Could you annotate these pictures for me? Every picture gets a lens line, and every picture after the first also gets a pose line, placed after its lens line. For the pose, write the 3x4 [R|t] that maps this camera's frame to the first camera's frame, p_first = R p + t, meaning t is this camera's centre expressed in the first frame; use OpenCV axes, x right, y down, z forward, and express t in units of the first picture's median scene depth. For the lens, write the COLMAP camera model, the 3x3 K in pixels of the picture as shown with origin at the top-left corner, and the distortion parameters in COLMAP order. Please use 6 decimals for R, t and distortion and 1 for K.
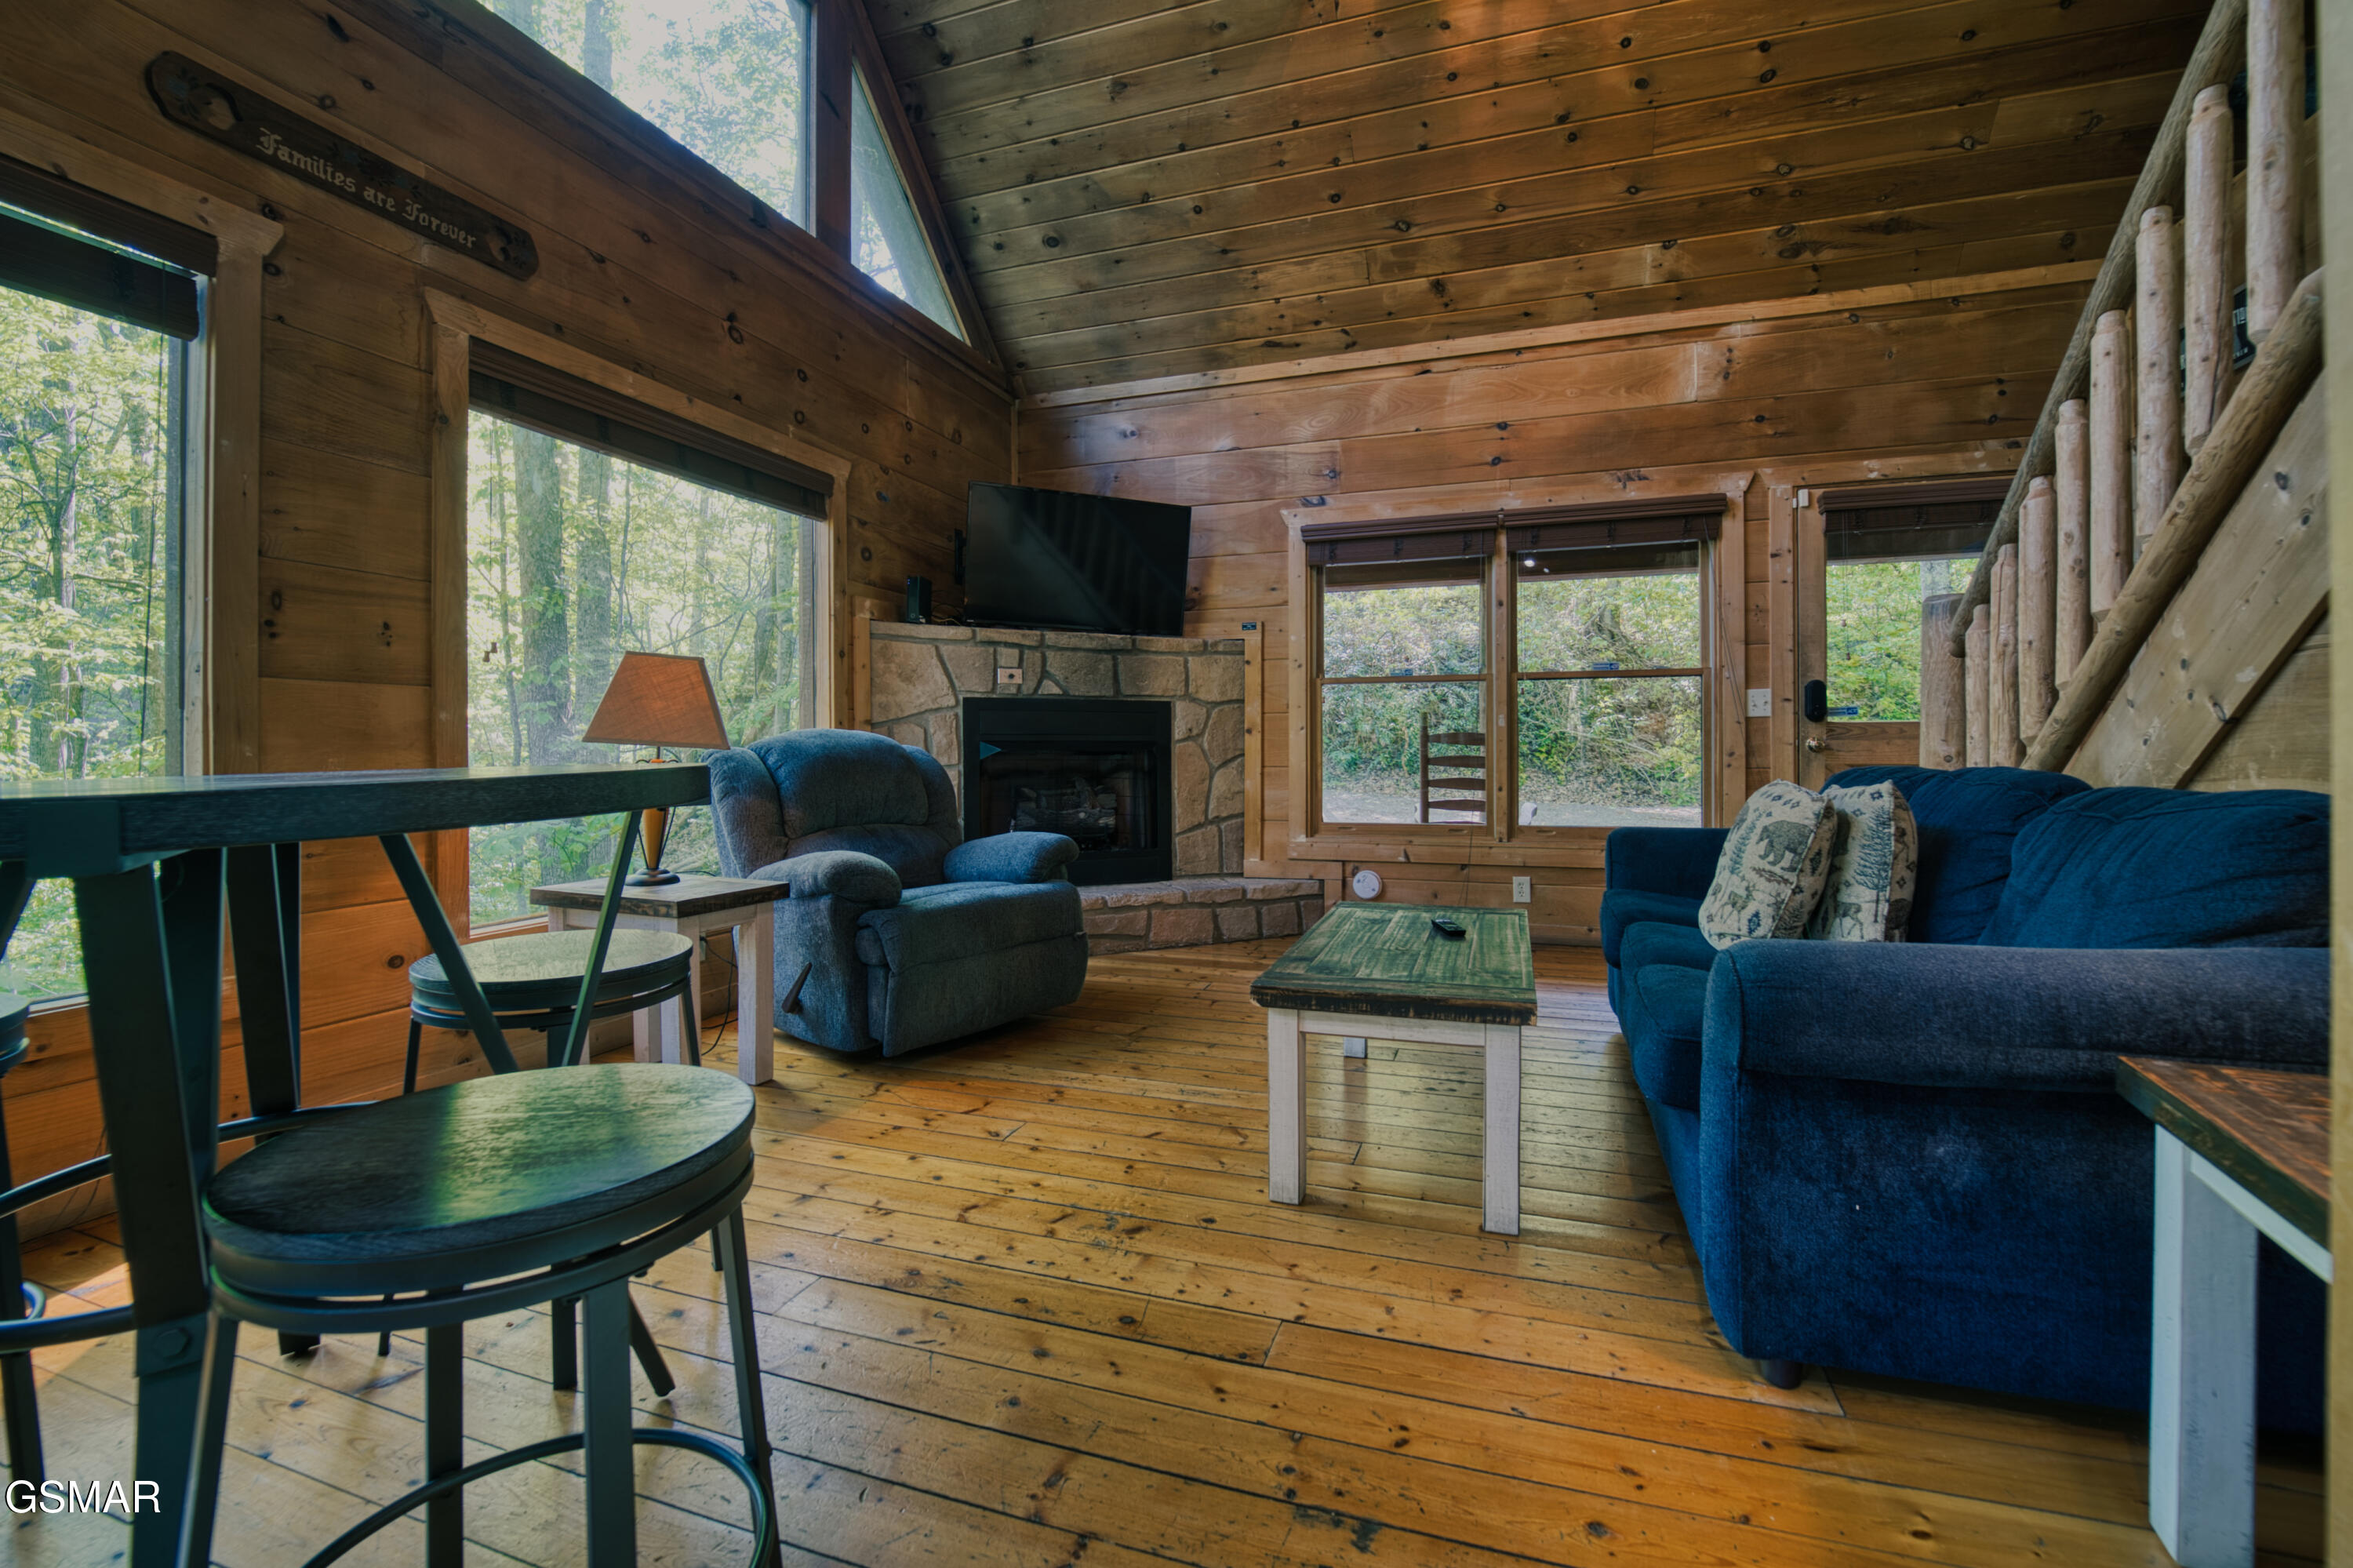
lens RADIAL K [[988.9, 0, 1198.5], [0, 988.9, 743.8], [0, 0, 1]] dist [-0.021798, 0.000714]
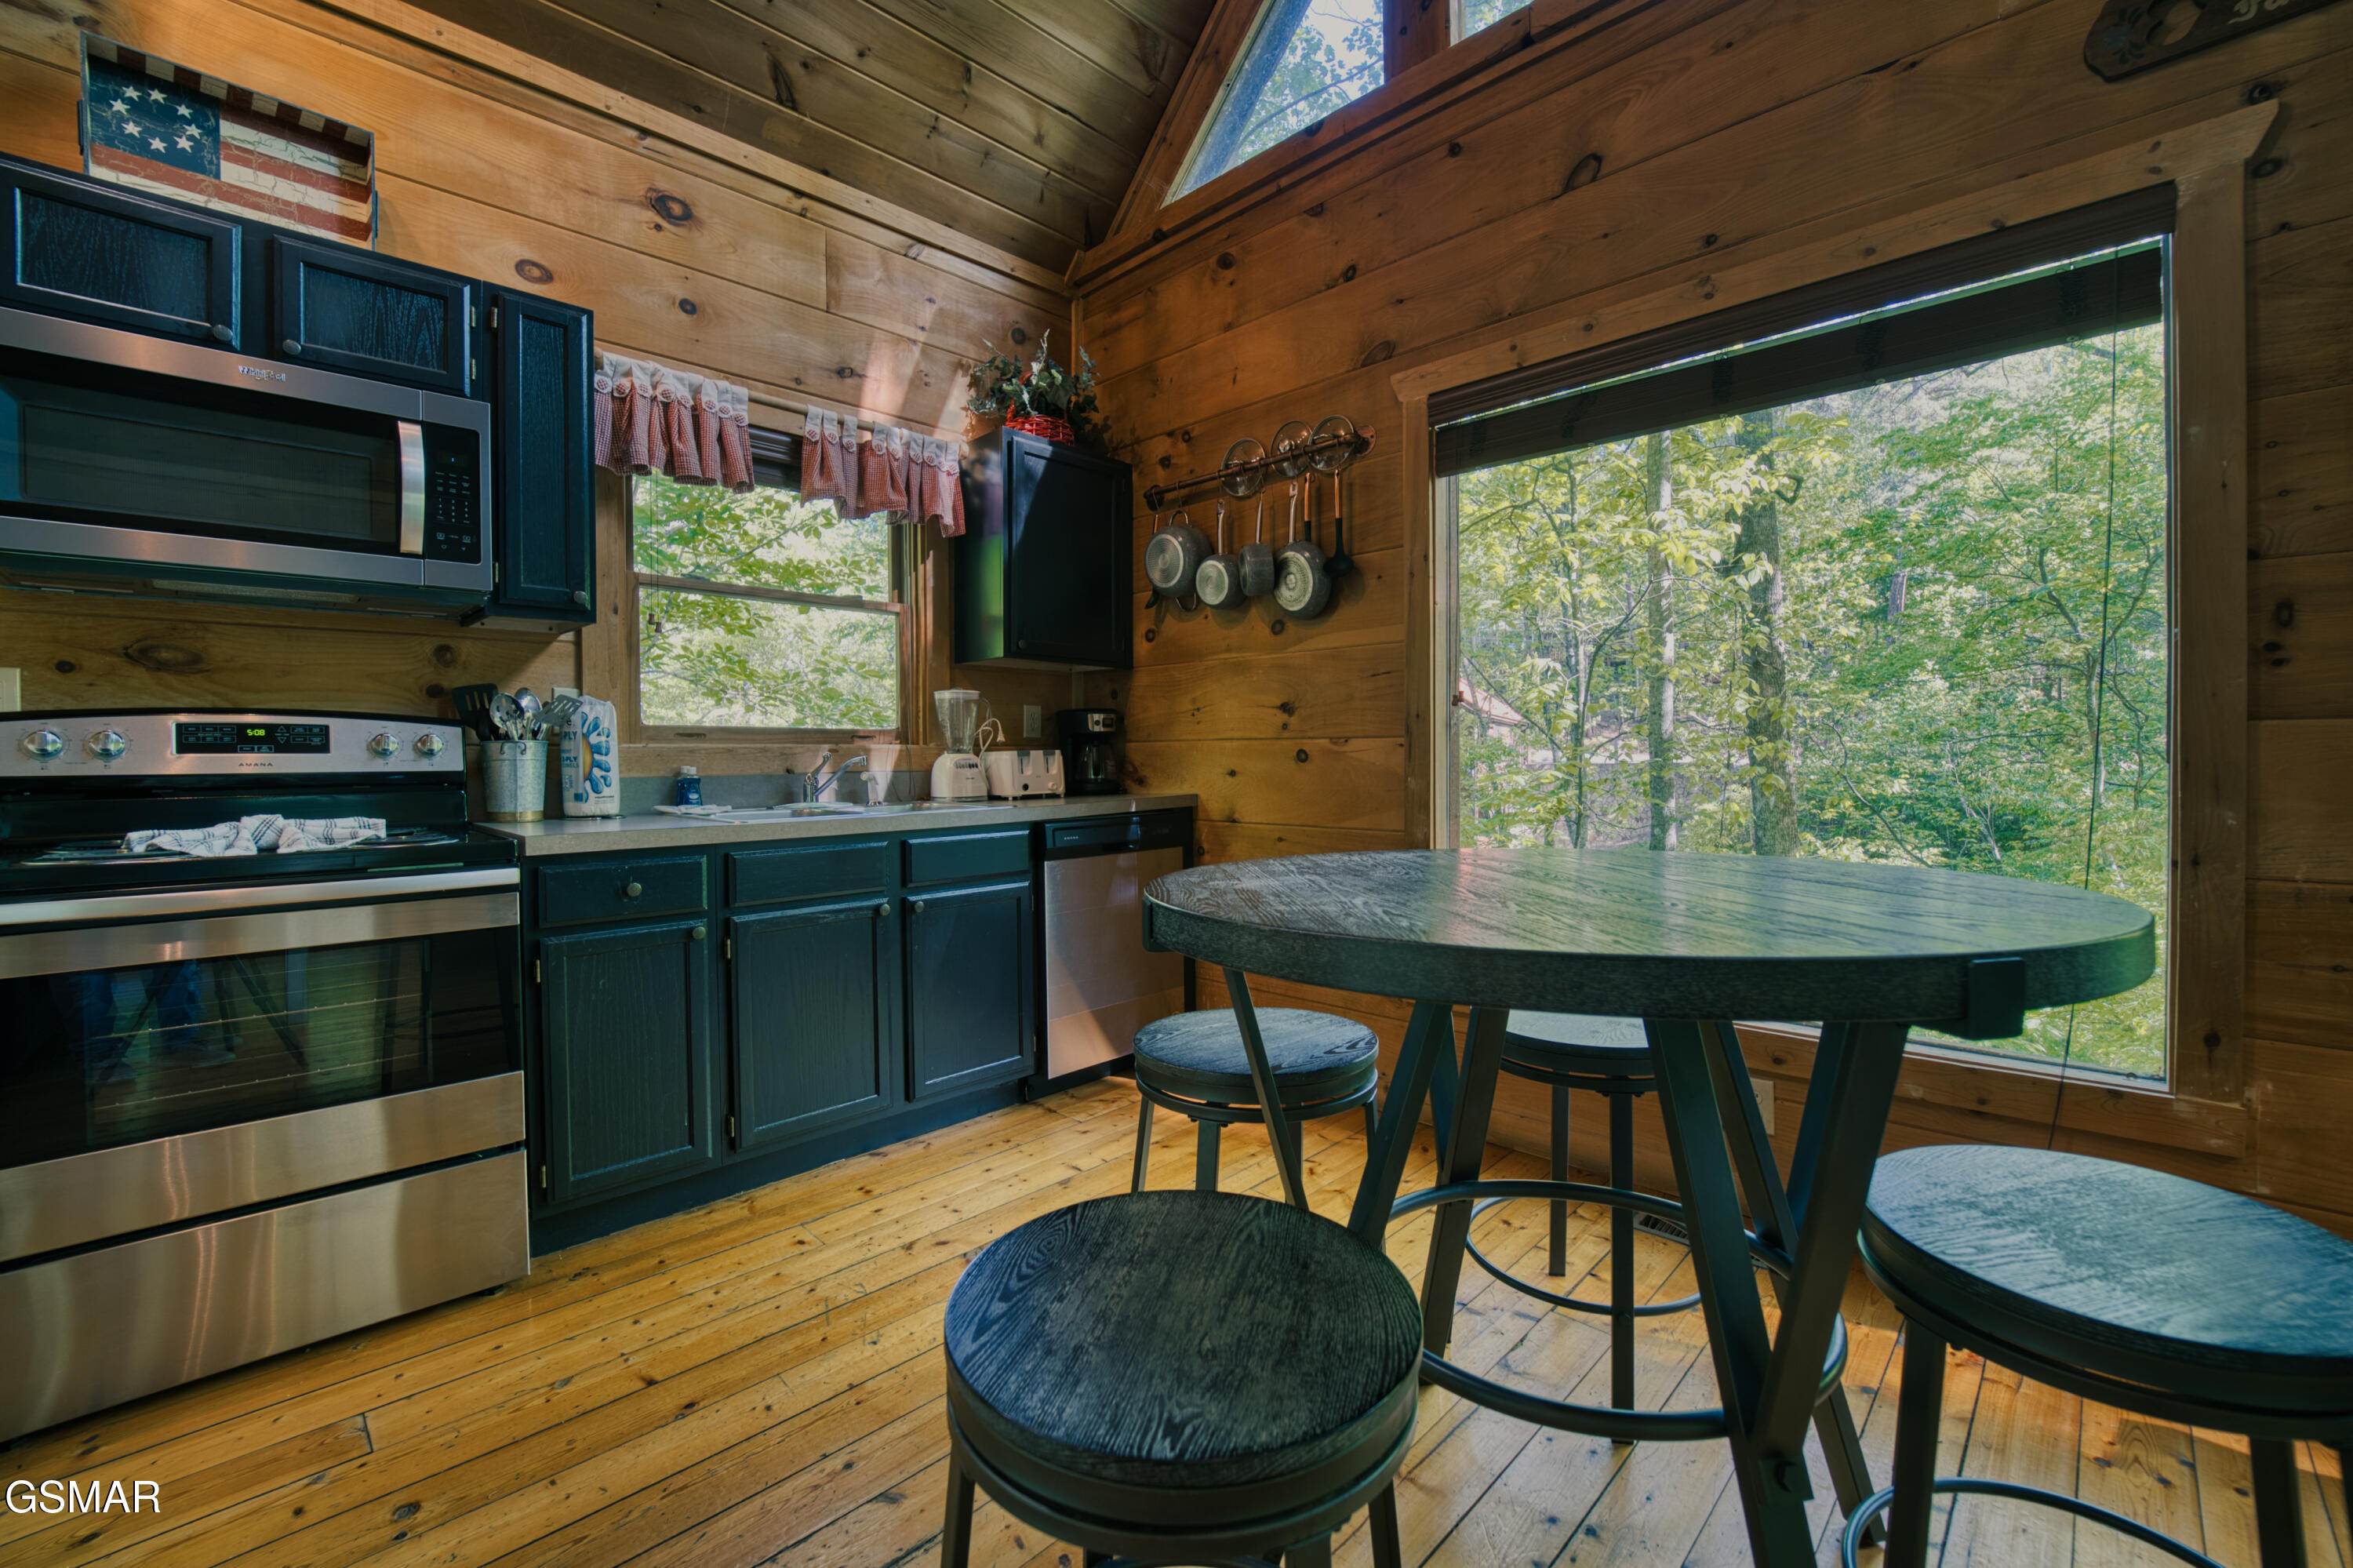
lens RADIAL K [[988.9, 0, 1188.4], [0, 988.9, 767.5], [0, 0, 1]] dist [-0.021798, 0.000714]
pose [[-0.439454, 0.016555, -0.898112, 0.036030], [0.015863, 0.999817, 0.010668, -0.026734], [0.898125, -0.009558, -0.439637, 0.291734]]
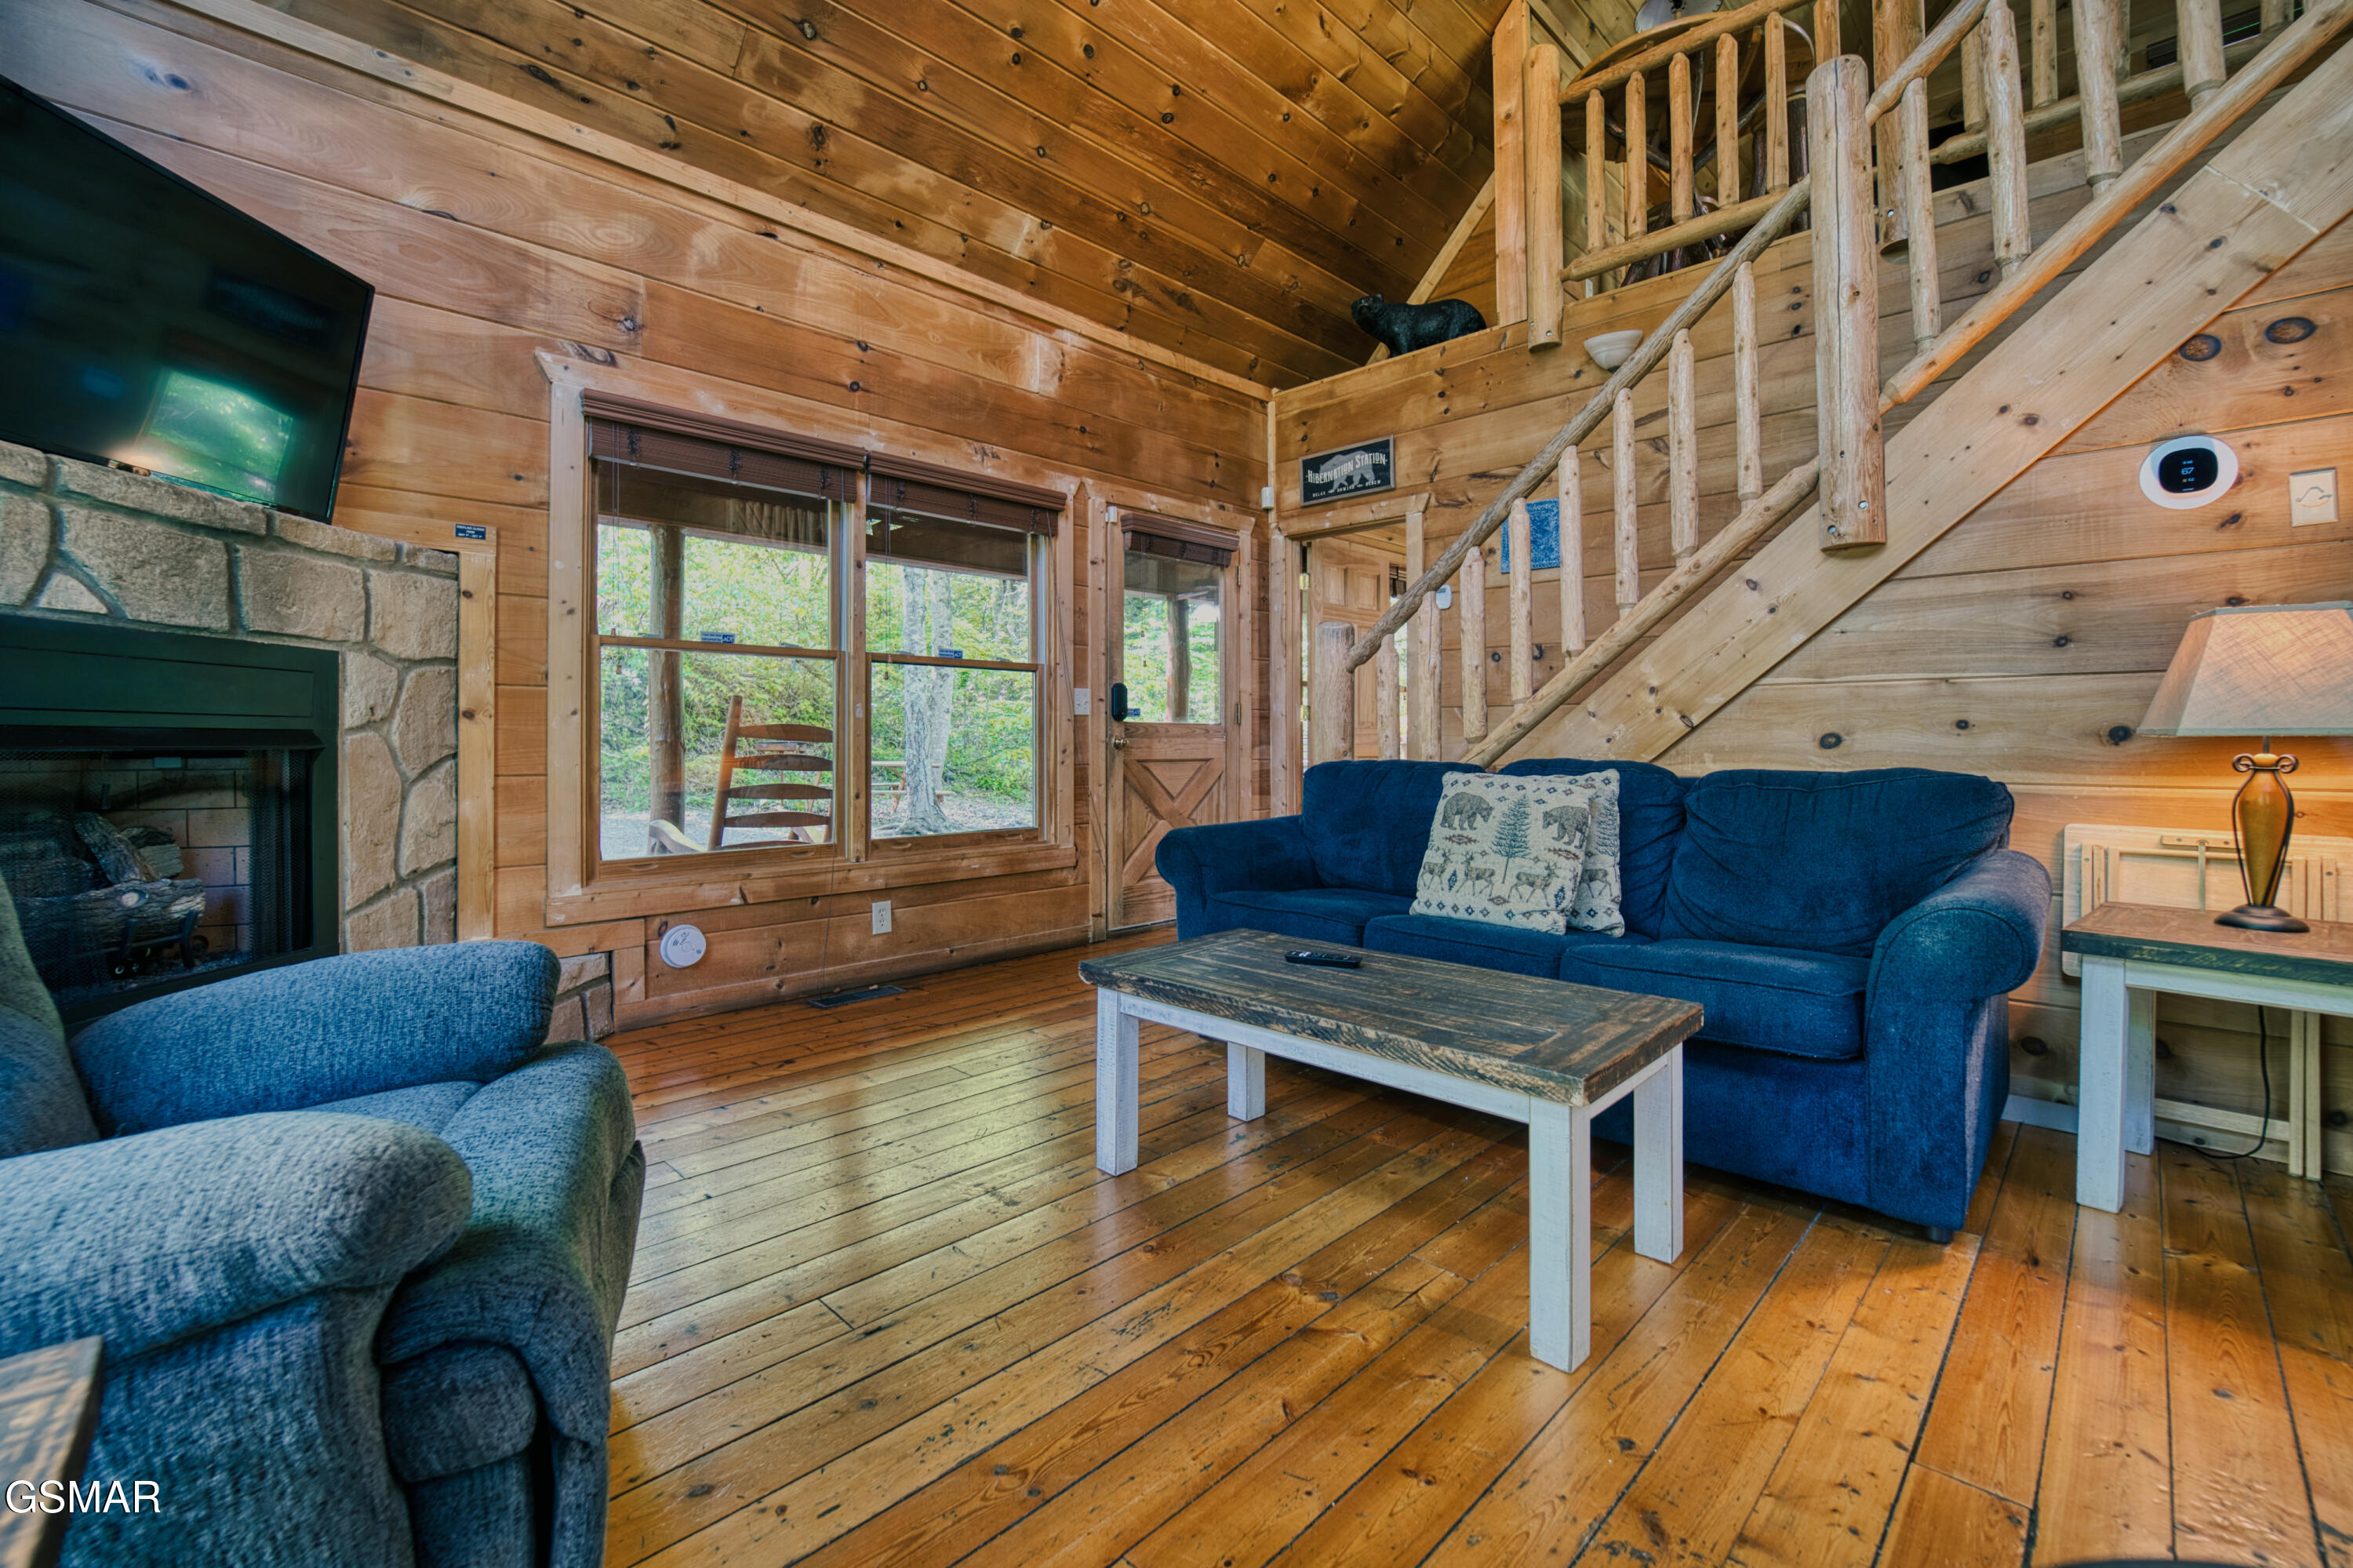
lens RADIAL K [[988.9, 0, 1189.0], [0, 988.9, 735.6], [0, 0, 1]] dist [-0.021798, 0.000714]
pose [[0.433319, 0.008362, 0.901202, -0.323111], [-0.003585, 0.999965, -0.007555, 0.002372], [-0.901233, 0.000043, 0.433334, 0.438298]]
